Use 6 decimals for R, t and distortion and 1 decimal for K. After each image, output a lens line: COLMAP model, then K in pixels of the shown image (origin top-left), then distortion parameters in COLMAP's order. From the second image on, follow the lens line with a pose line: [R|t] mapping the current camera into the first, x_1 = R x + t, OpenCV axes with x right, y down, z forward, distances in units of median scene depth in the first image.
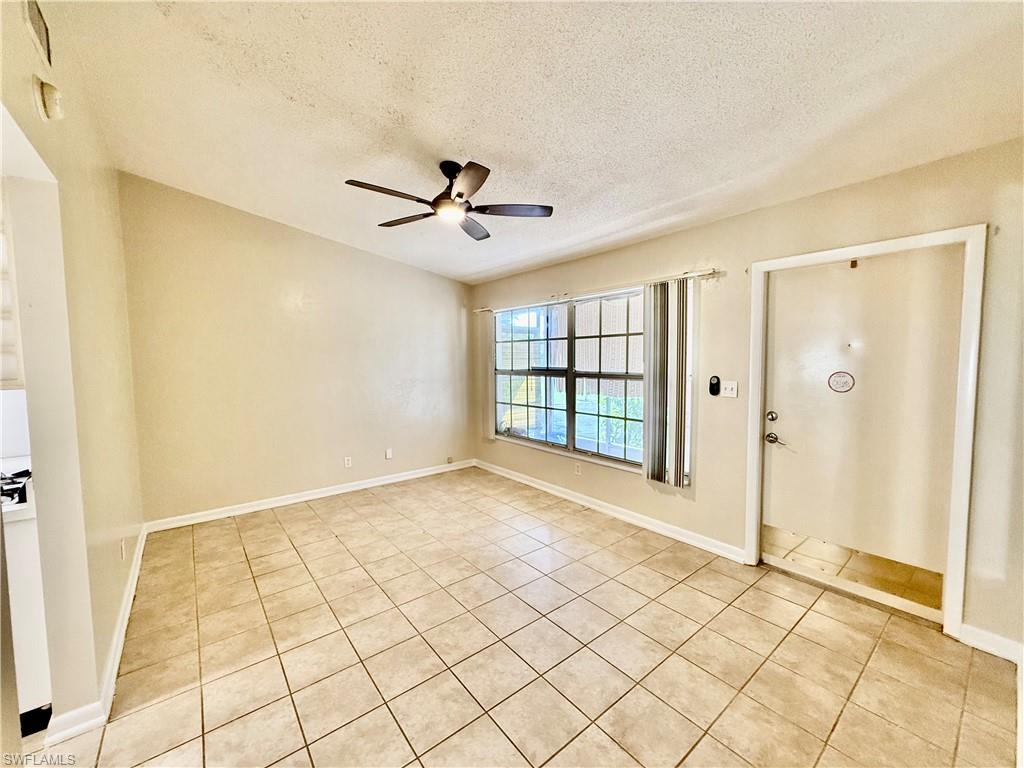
lens RADIAL K [[405.9, 0, 509.3], [0, 405.9, 384.3], [0, 0, 1]] dist [0.000117, -0.000018]
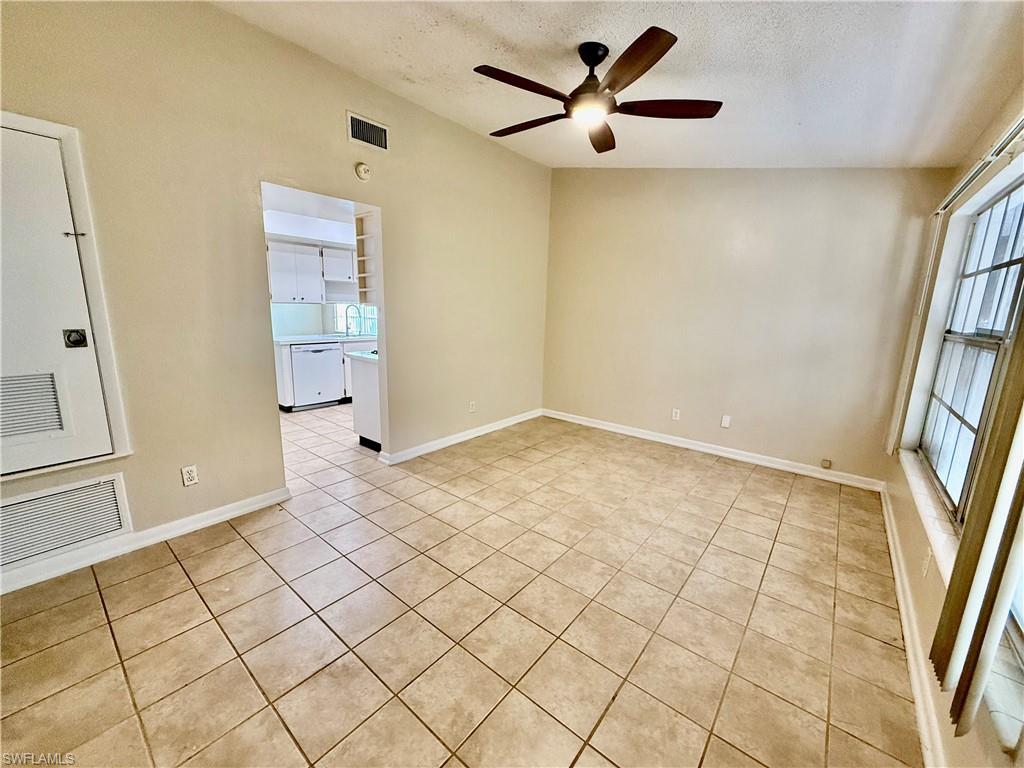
lens RADIAL K [[405.9, 0, 509.3], [0, 405.9, 384.3], [0, 0, 1]] dist [0.000117, -0.000018]
pose [[0.209820, 0.201805, -0.956687, 0.547015], [-0.089427, 0.978327, 0.186757, -0.025432], [0.973642, 0.046368, 0.223320, 0.542839]]
